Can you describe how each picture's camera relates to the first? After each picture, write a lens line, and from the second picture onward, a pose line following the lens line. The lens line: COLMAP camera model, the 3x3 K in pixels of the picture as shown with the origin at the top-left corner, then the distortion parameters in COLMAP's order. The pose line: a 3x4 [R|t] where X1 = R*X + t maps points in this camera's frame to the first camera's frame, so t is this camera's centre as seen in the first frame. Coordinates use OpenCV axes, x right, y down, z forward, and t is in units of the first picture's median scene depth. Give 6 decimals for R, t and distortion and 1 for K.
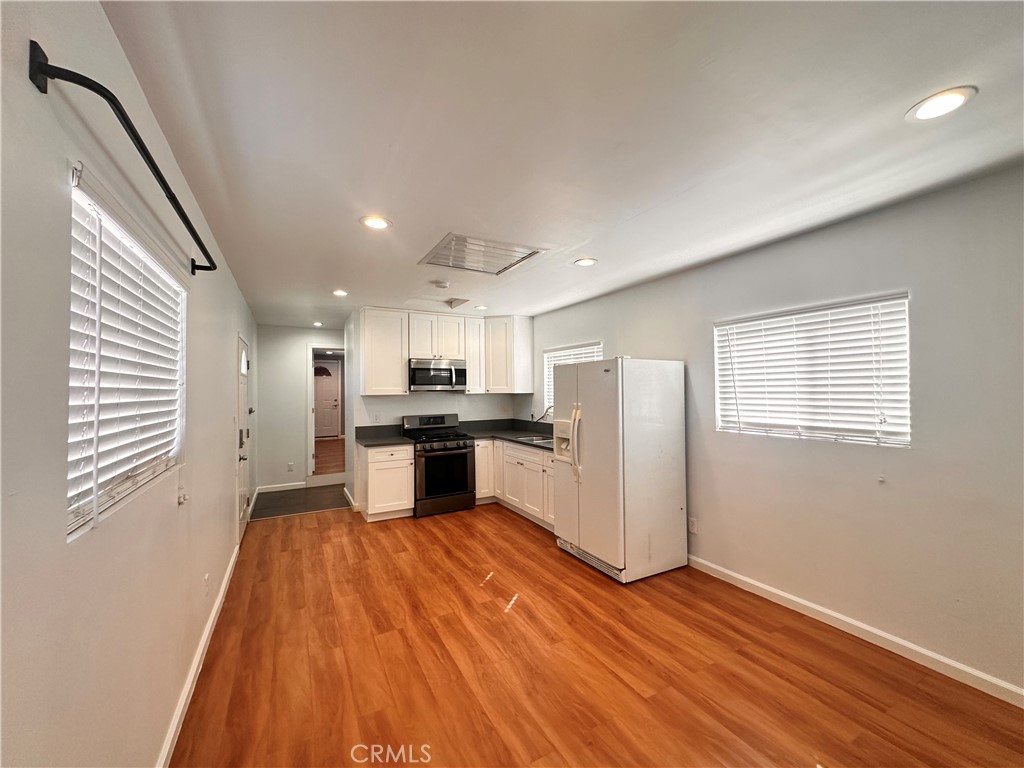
lens RADIAL K [[408.9, 0, 513.9], [0, 408.9, 383.9], [0, 0, 1]] dist [-0.000318, 0.000036]
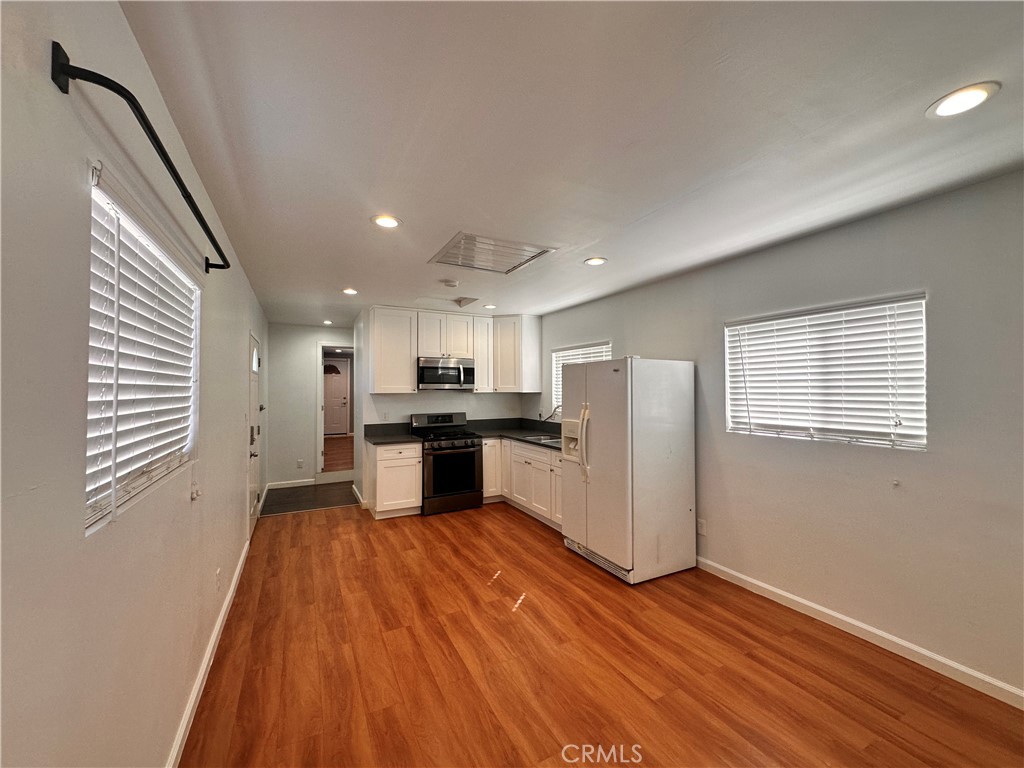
lens RADIAL K [[408.9, 0, 513.9], [0, 408.9, 383.9], [0, 0, 1]] dist [-0.000318, 0.000036]
pose [[0.999825, 0.007102, -0.017314, -0.005070], [-0.007063, 0.999972, 0.002300, -0.000359], [0.017330, -0.002178, 0.999847, 0.001332]]
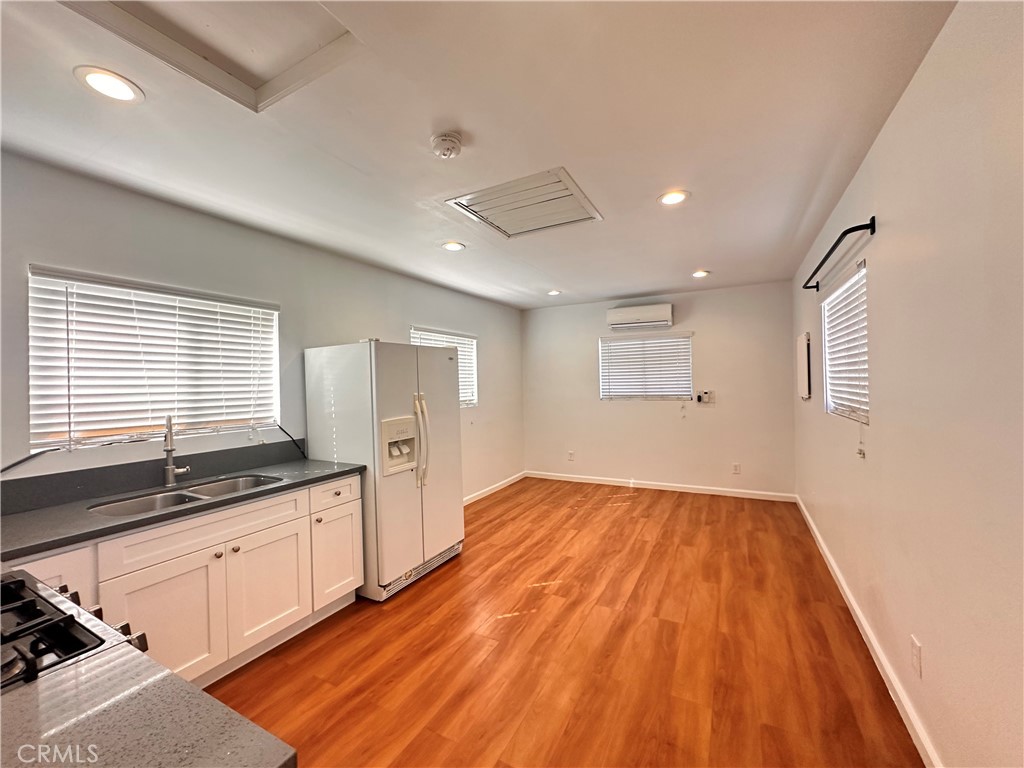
lens RADIAL K [[408.9, 0, 513.9], [0, 408.9, 383.9], [0, 0, 1]] dist [-0.000318, 0.000036]
pose [[-0.543698, 0.021670, 0.839001, -0.875547], [0.017206, 0.999744, -0.014672, 0.059459], [-0.839105, 0.006459, -0.543932, 1.721467]]
